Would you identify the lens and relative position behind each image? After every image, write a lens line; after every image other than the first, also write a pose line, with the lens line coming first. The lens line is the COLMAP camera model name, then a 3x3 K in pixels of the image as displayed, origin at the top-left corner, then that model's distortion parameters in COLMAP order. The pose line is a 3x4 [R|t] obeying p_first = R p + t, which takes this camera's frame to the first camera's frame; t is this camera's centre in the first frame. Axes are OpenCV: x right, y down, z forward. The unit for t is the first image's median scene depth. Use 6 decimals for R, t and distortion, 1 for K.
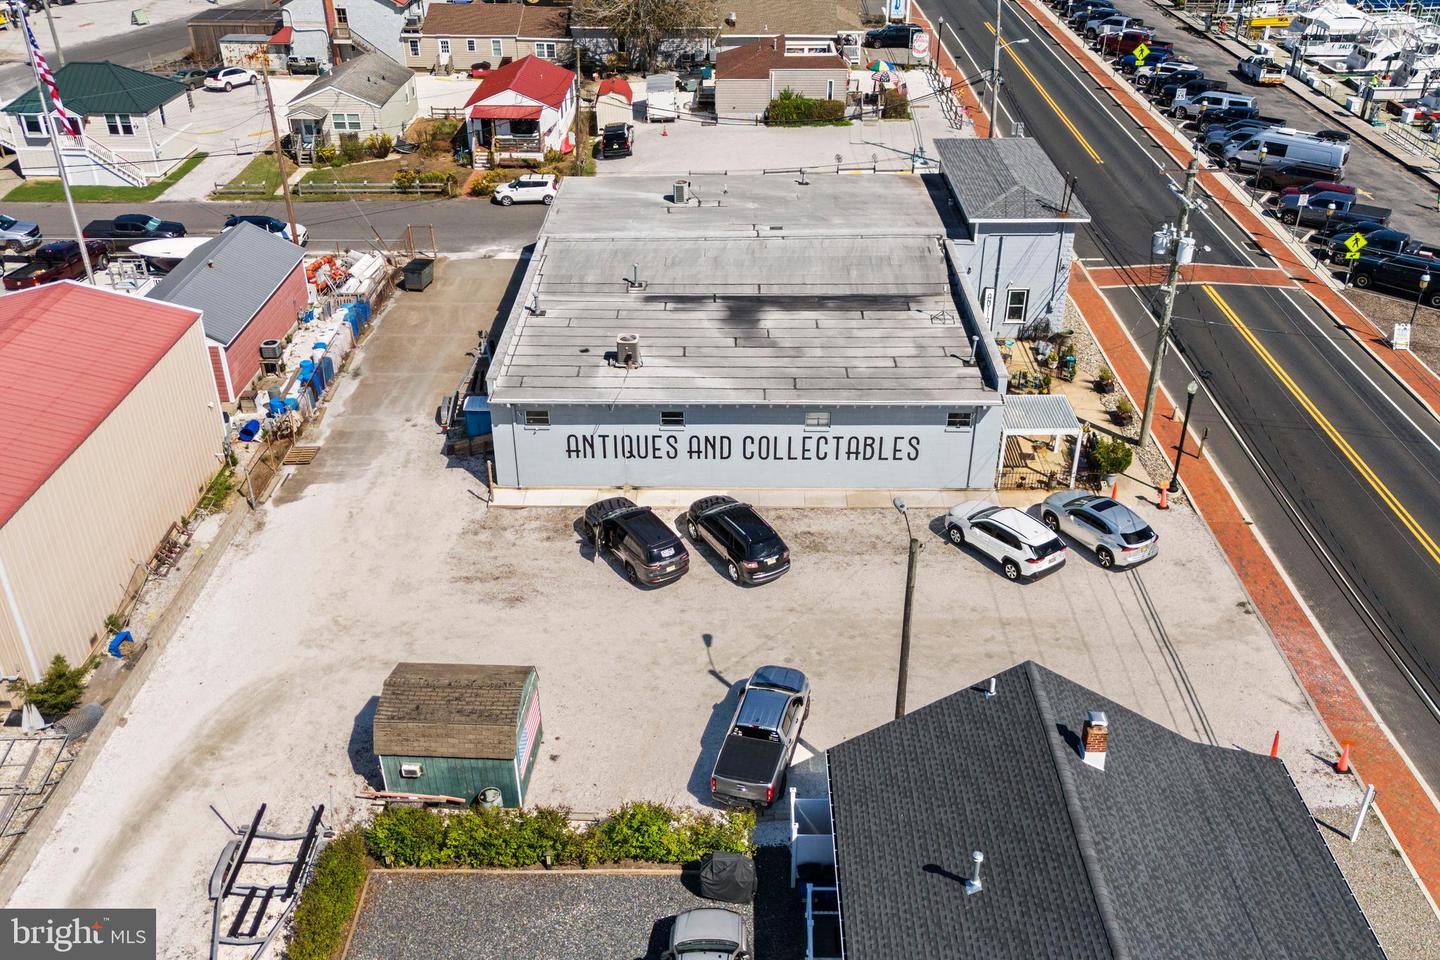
lens RADIAL K [[1235.2, 0, 720.0], [0, 1235.2, 480.0], [0, 0, 1]] dist [0.069380, -0.088581]
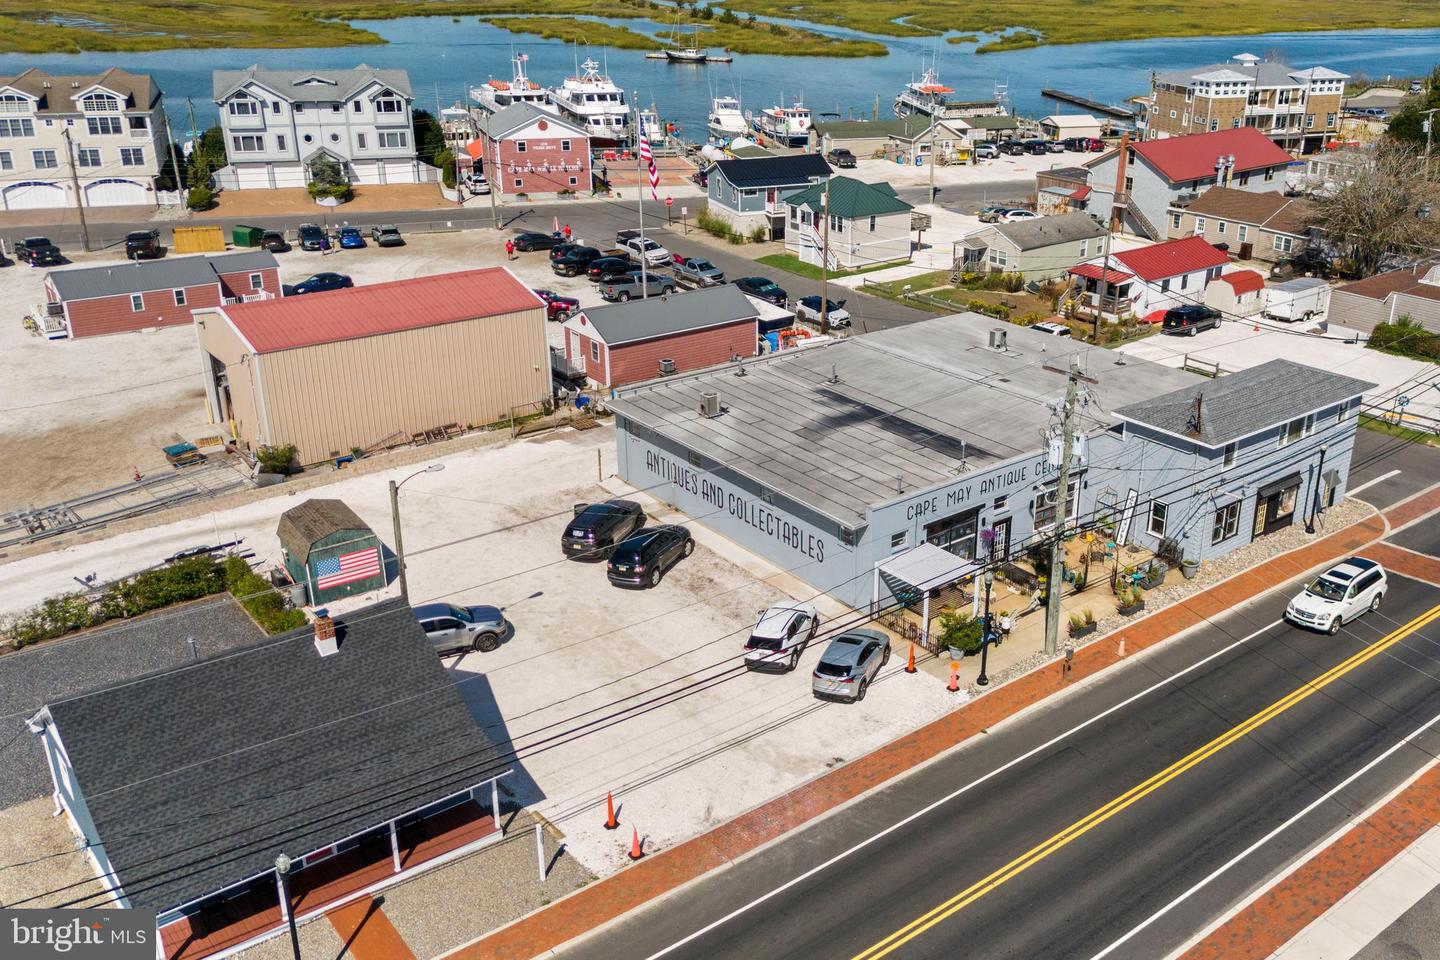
lens RADIAL K [[1308.6, 0, 856.0], [0, 1308.6, 477.5], [0, 0, 1]] dist [0.066821, -0.063512]
pose [[0.664963, 0.298086, -0.684813, 0.841348], [-0.400978, 0.916040, 0.009380, -0.096328], [0.630112, 0.268358, 0.728659, 0.137389]]
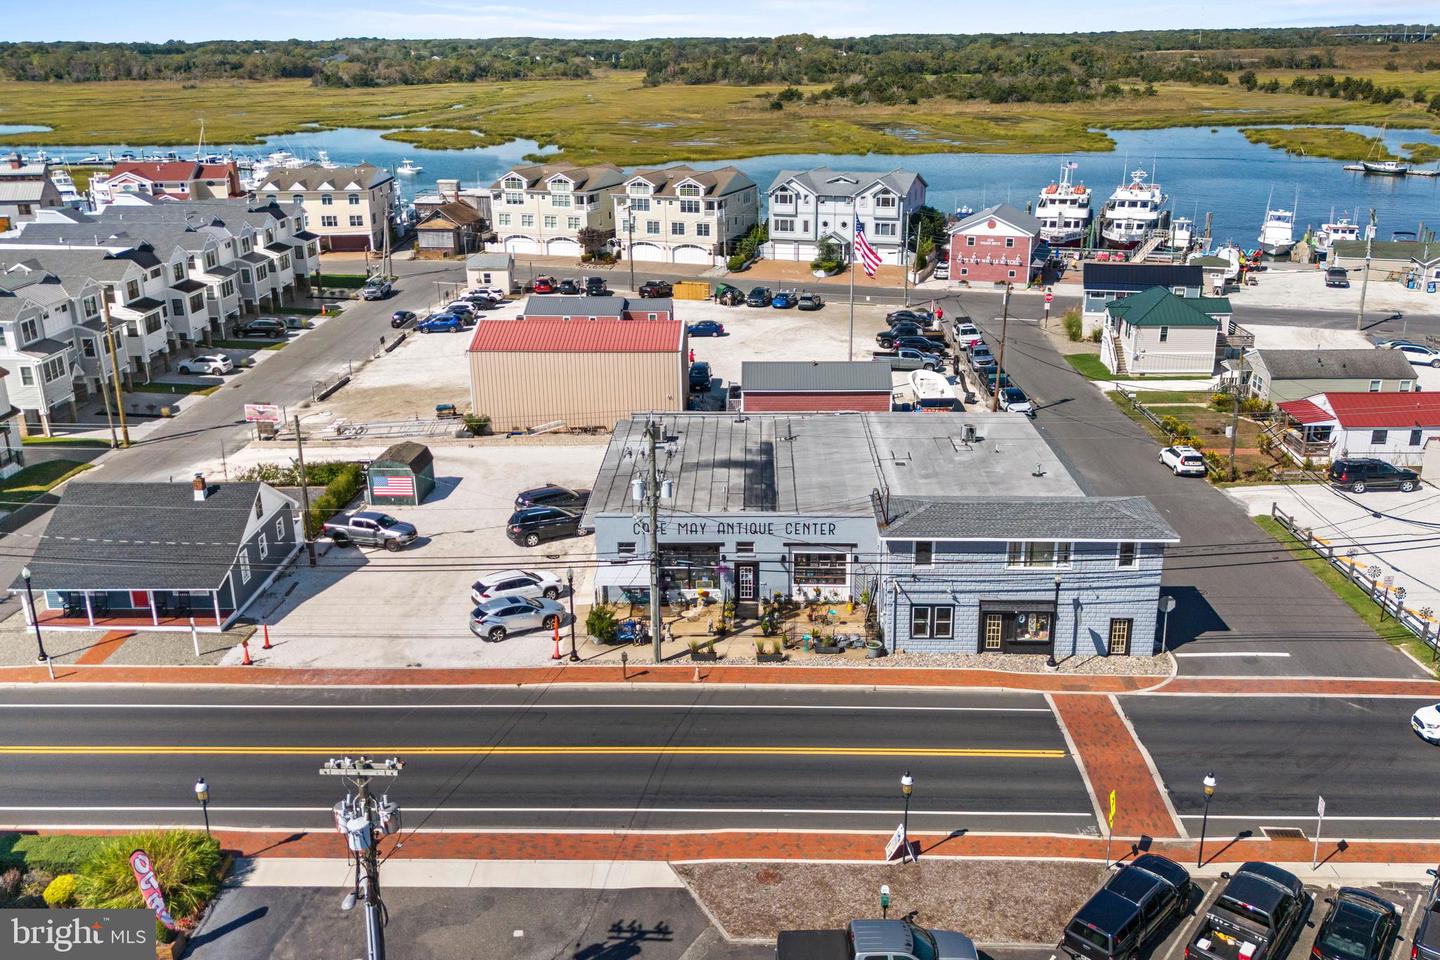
lens RADIAL K [[1235.2, 0, 720.0], [0, 1235.2, 480.0], [0, 0, 1]] dist [0.069380, -0.088581]
pose [[-0.011572, 0.331431, -0.943408, 1.279570], [-0.503583, 0.813159, 0.291850, -0.495649], [0.863869, 0.478462, 0.157494, 0.755752]]
